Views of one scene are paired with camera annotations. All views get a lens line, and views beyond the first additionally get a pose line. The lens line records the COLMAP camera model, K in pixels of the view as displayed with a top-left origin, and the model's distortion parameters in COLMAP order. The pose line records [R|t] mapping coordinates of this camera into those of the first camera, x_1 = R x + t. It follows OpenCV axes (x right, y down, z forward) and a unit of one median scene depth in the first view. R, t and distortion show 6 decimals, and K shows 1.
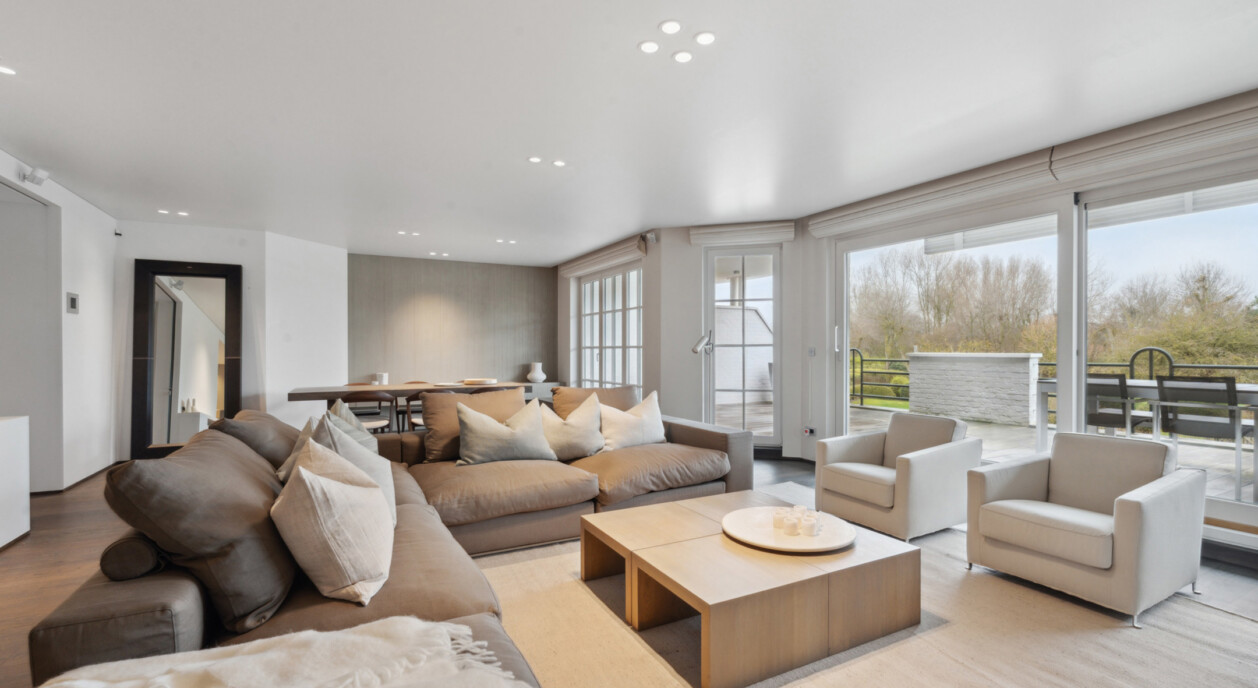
lens RADIAL K [[557.1, 0, 628.5], [0, 557.1, 349.1], [0, 0, 1]] dist [0.001340, -0.000571]
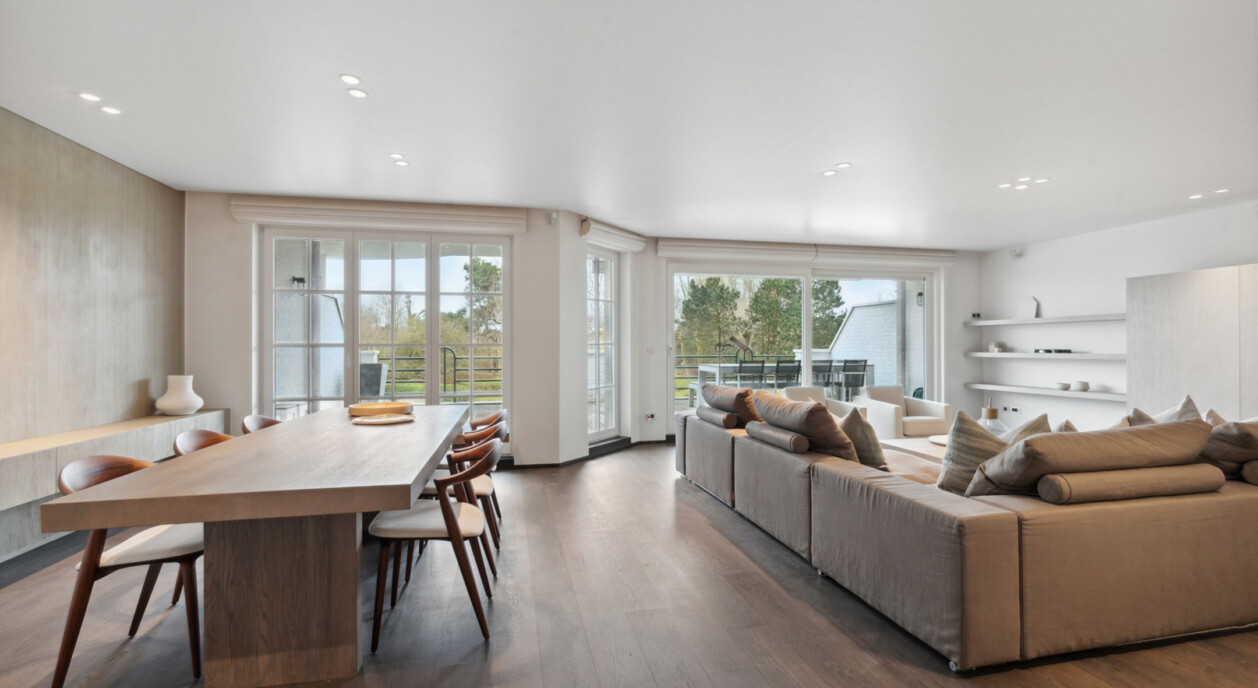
lens RADIAL K [[557.1, 0, 631.5], [0, 557.1, 340.8], [0, 0, 1]] dist [0.001340, -0.000571]
pose [[0.256005, 0.010322, 0.966620, -0.749513], [0.001422, 0.999938, -0.011055, -0.001142], [-0.966674, 0.004204, 0.255975, 0.657610]]
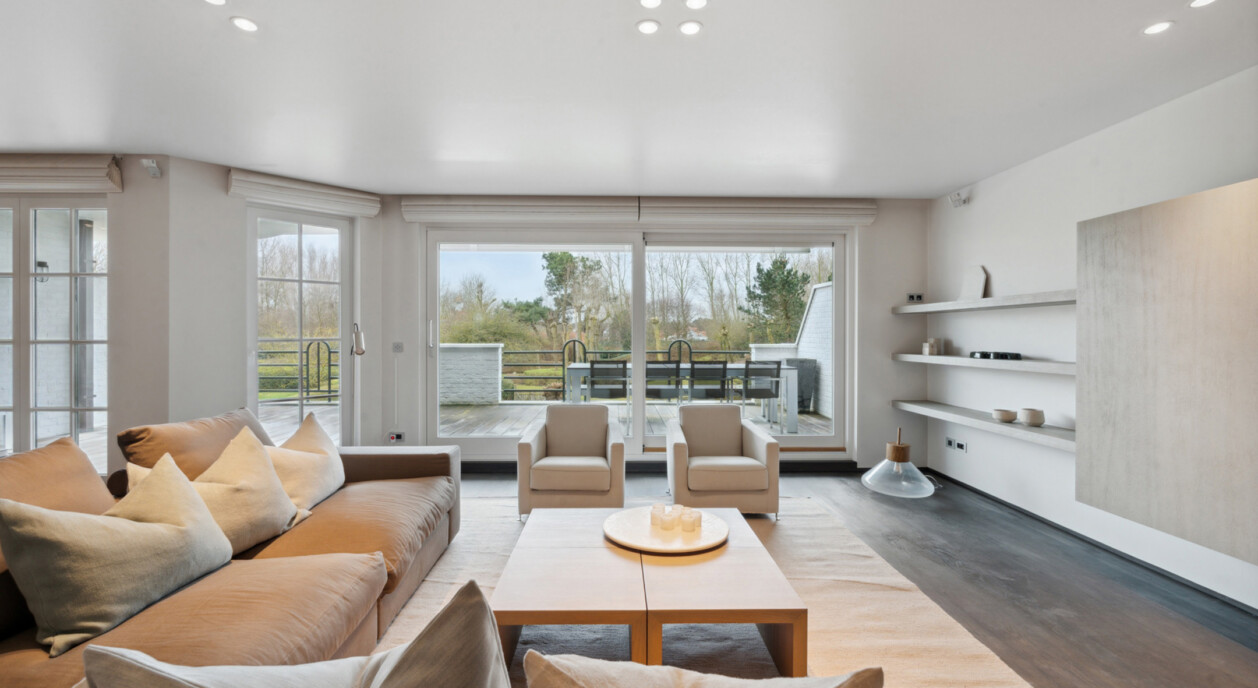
lens RADIAL K [[557.1, 0, 626.0], [0, 557.1, 332.1], [0, 0, 1]] dist [0.001340, -0.000571]
pose [[0.448323, 0.005530, 0.893855, -0.272616], [-0.002272, 0.999985, -0.005047, -0.014018], [-0.893869, 0.000232, 0.448329, 0.246237]]
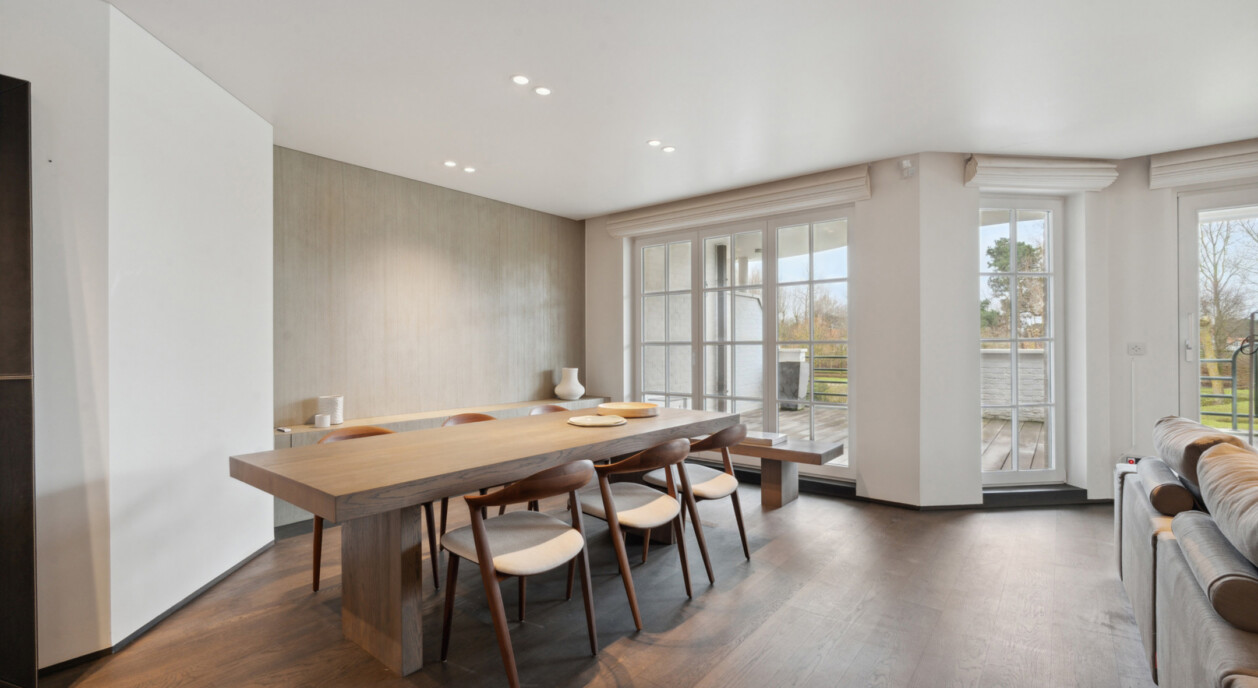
lens RADIAL K [[557.1, 0, 626.6], [0, 557.1, 340.8], [0, 0, 1]] dist [0.001340, -0.000571]
pose [[0.914152, 0.001136, 0.405371, -0.494756], [0.002768, 0.999955, -0.009043, -0.000614], [-0.405363, 0.009389, 0.914108, 0.551240]]
